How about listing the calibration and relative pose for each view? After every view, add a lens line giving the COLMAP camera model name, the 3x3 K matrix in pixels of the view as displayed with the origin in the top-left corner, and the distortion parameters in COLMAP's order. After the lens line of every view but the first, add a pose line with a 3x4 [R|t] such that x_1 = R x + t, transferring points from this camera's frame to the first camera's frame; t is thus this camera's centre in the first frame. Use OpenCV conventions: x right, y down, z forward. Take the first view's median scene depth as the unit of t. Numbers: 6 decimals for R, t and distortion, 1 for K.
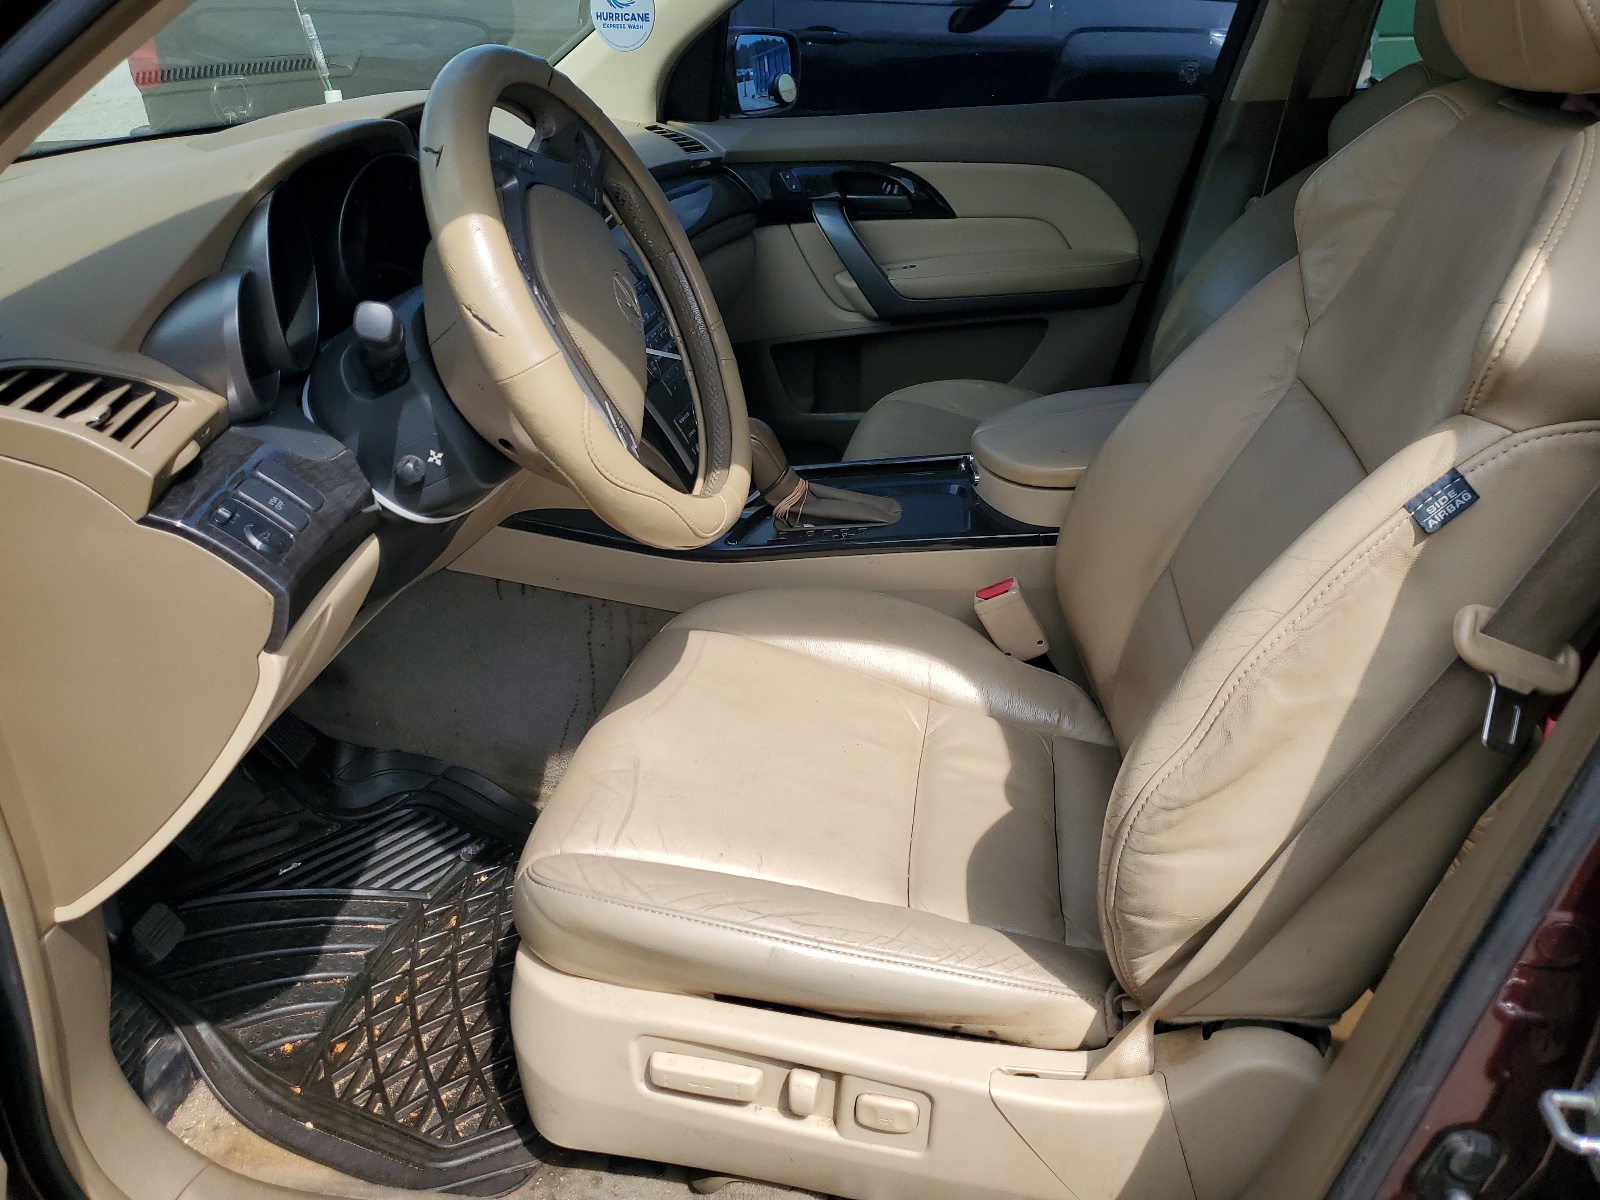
lens RADIAL K [[1228.0, 0, 799.4], [0, 1228.0, 603.5], [0, 0, 1]] dist [0.034621, -0.011929]
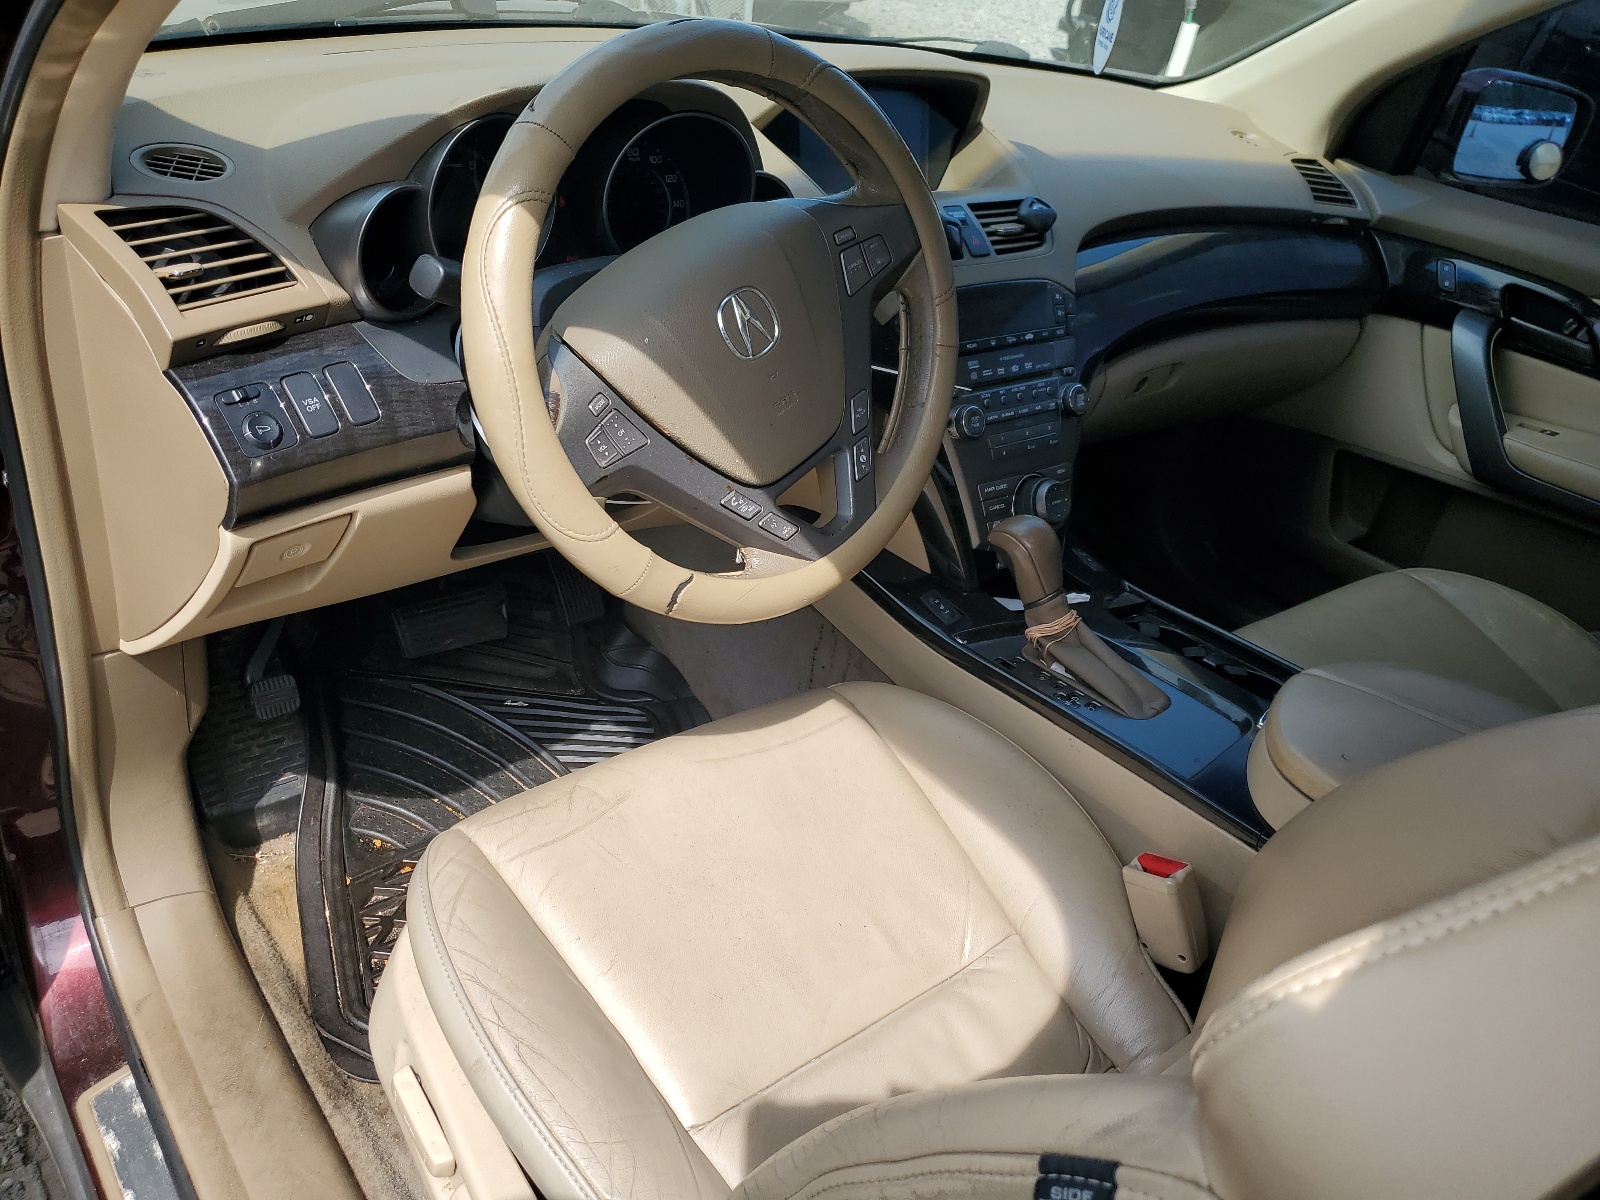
lens RADIAL K [[1228.0, 0, 800.4], [0, 1228.0, 593.8], [0, 0, 1]] dist [0.034621, -0.011929]
pose [[0.734801, 0.468160, -0.490810, 0.270682], [-0.445603, 0.878735, 0.171062, -0.175198], [0.511376, 0.093010, 0.854309, 0.191639]]
